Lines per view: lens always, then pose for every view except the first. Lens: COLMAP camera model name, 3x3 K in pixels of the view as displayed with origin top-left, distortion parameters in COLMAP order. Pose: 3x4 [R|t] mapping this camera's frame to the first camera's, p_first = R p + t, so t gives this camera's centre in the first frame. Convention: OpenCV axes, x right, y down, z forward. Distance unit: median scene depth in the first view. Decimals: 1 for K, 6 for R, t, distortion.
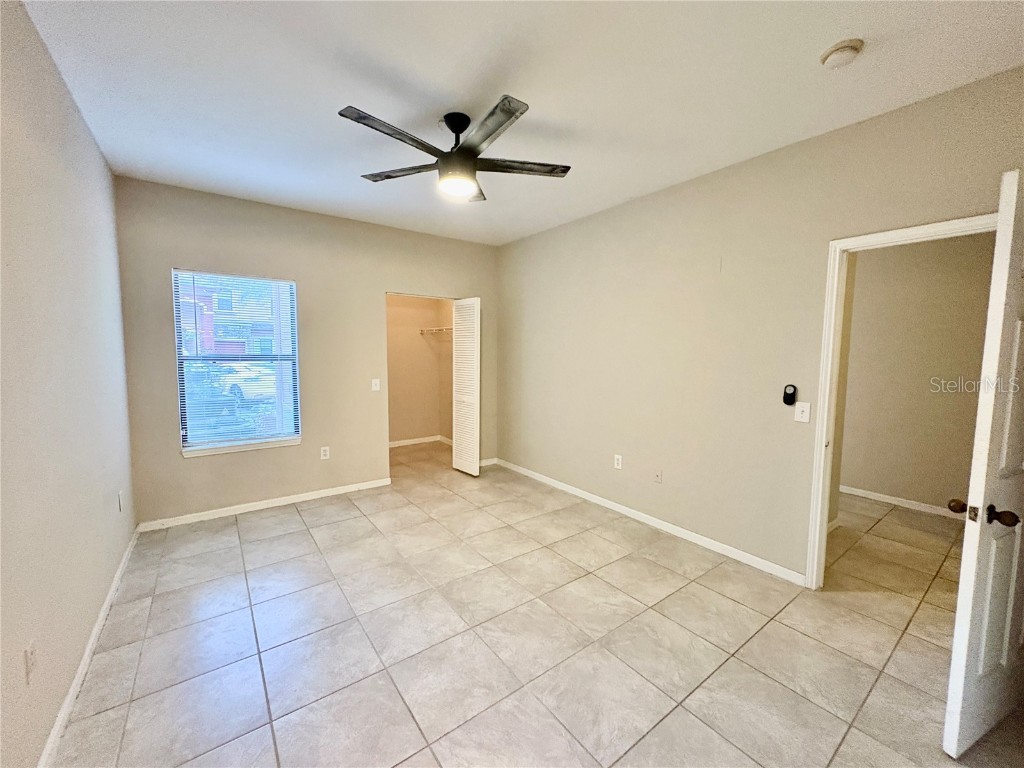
lens RADIAL K [[408.5, 0, 512.5], [0, 408.5, 384.0], [0, 0, 1]] dist [-0.002870, -0.000243]
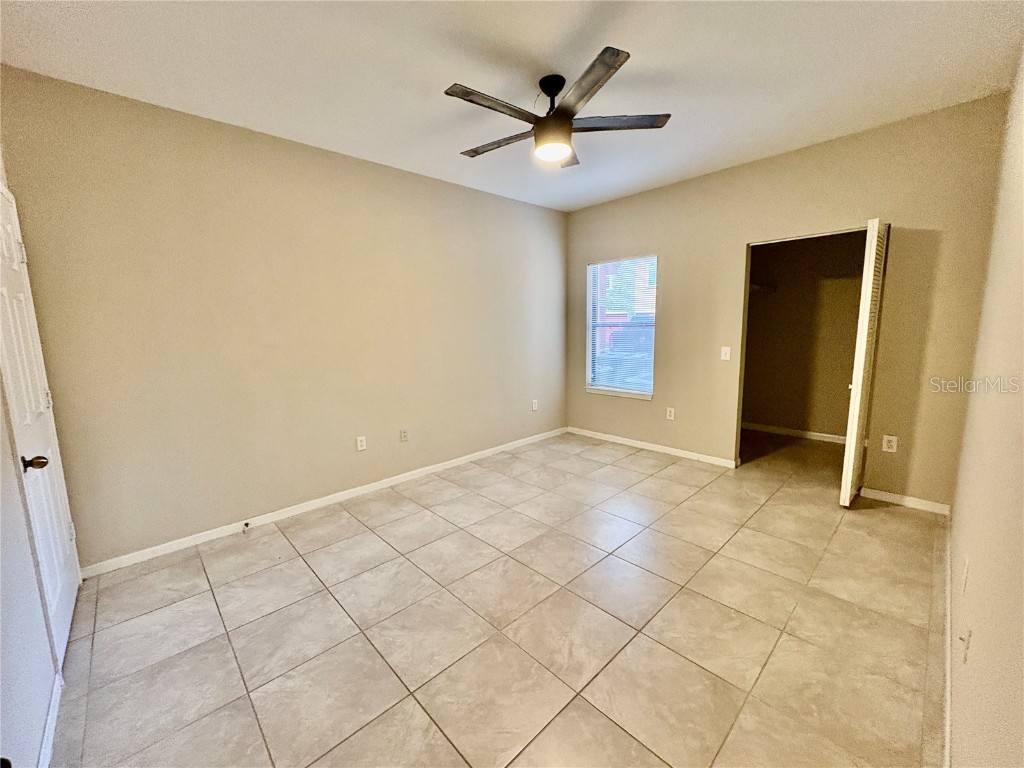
lens RADIAL K [[408.5, 0, 512.4], [0, 408.5, 382.9], [0, 0, 1]] dist [-0.002870, -0.000243]
pose [[0.118059, 0.133037, -0.984055, 0.624902], [-0.057573, 0.990235, 0.126966, -0.025863], [0.991336, 0.041666, 0.124565, 0.536306]]
